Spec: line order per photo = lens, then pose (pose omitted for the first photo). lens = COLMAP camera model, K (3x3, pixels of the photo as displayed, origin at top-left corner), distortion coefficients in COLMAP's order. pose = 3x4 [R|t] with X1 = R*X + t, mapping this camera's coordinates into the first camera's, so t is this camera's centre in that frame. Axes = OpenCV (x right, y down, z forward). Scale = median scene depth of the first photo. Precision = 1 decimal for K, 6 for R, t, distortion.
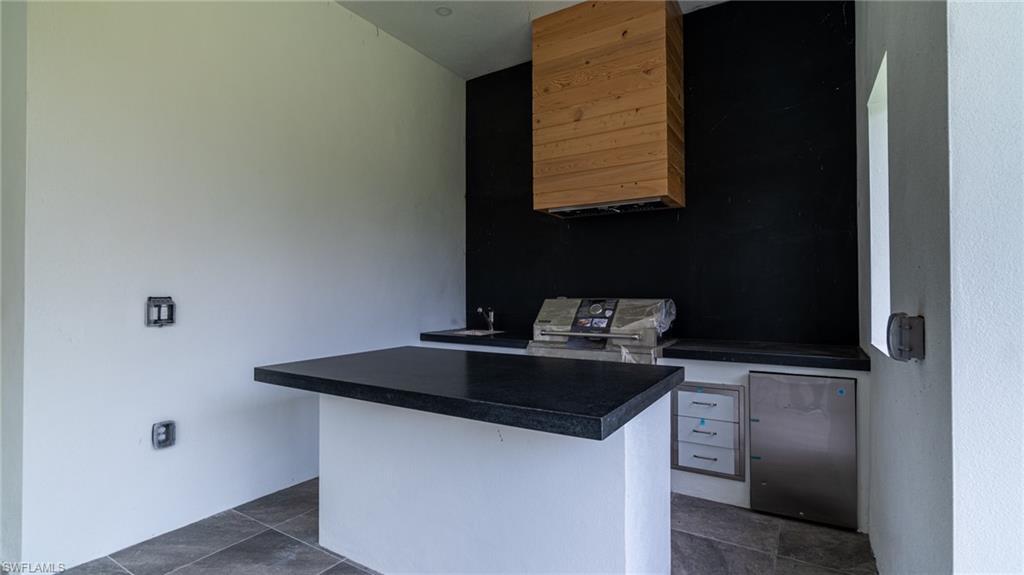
lens RADIAL K [[476.4, 0, 512.0], [0, 476.4, 287.5], [0, 0, 1]] dist [-0.005620, 0.001745]
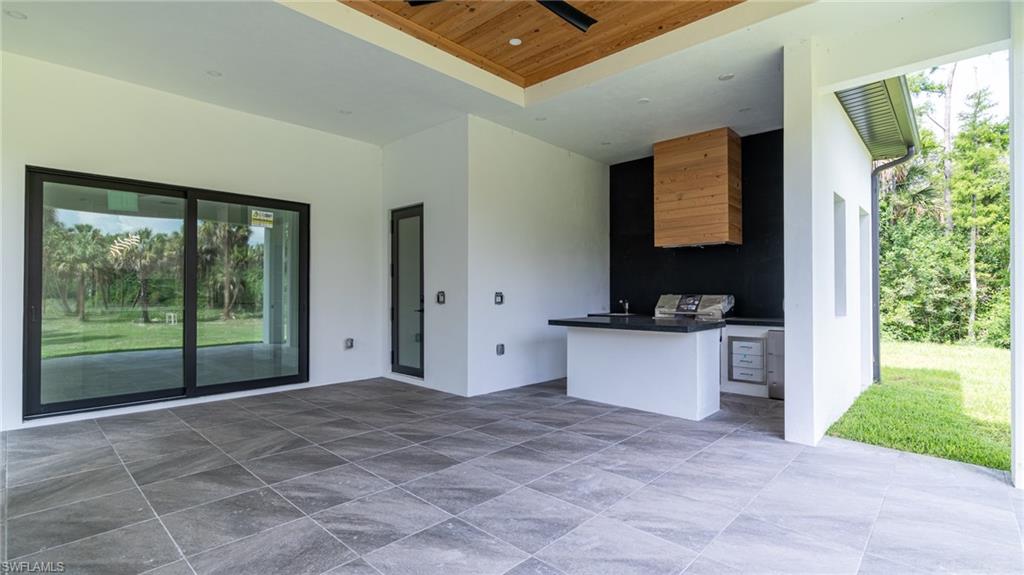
lens RADIAL K [[476.4, 0, 512.0], [0, 476.4, 287.5], [0, 0, 1]] dist [-0.005620, 0.001745]
pose [[0.981141, 0.001591, -0.193287, -0.151859], [-0.002038, 0.999996, -0.002112, -0.000080], [0.193283, 0.002466, 0.981140, -0.996308]]
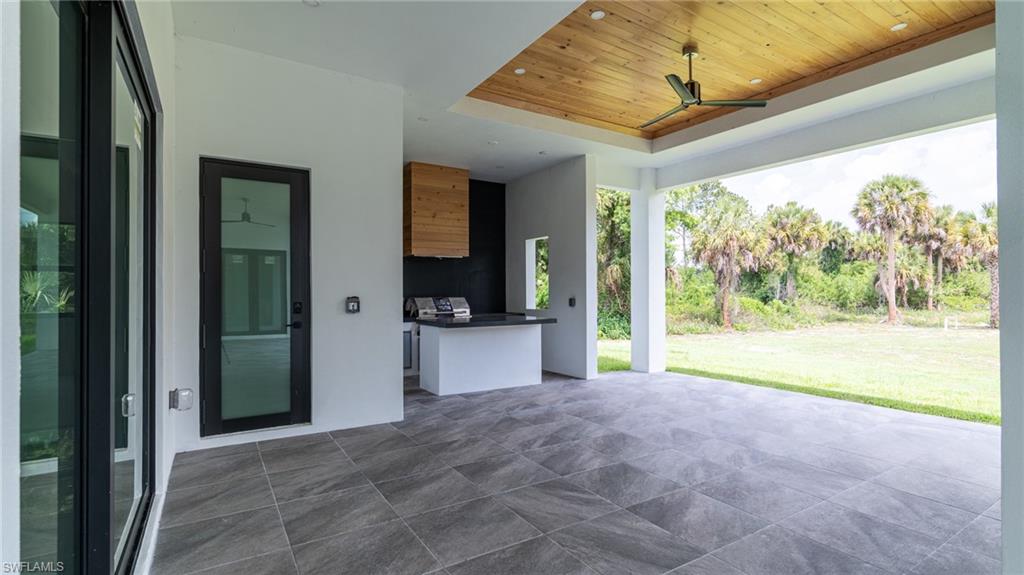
lens RADIAL K [[476.4, 0, 512.0], [0, 476.4, 287.5], [0, 0, 1]] dist [-0.005620, 0.001745]
pose [[0.431837, 0.011721, 0.901876, -1.758117], [-0.005821, 0.999931, -0.010208, -0.002923], [-0.901933, -0.000841, 0.431875, -0.297320]]
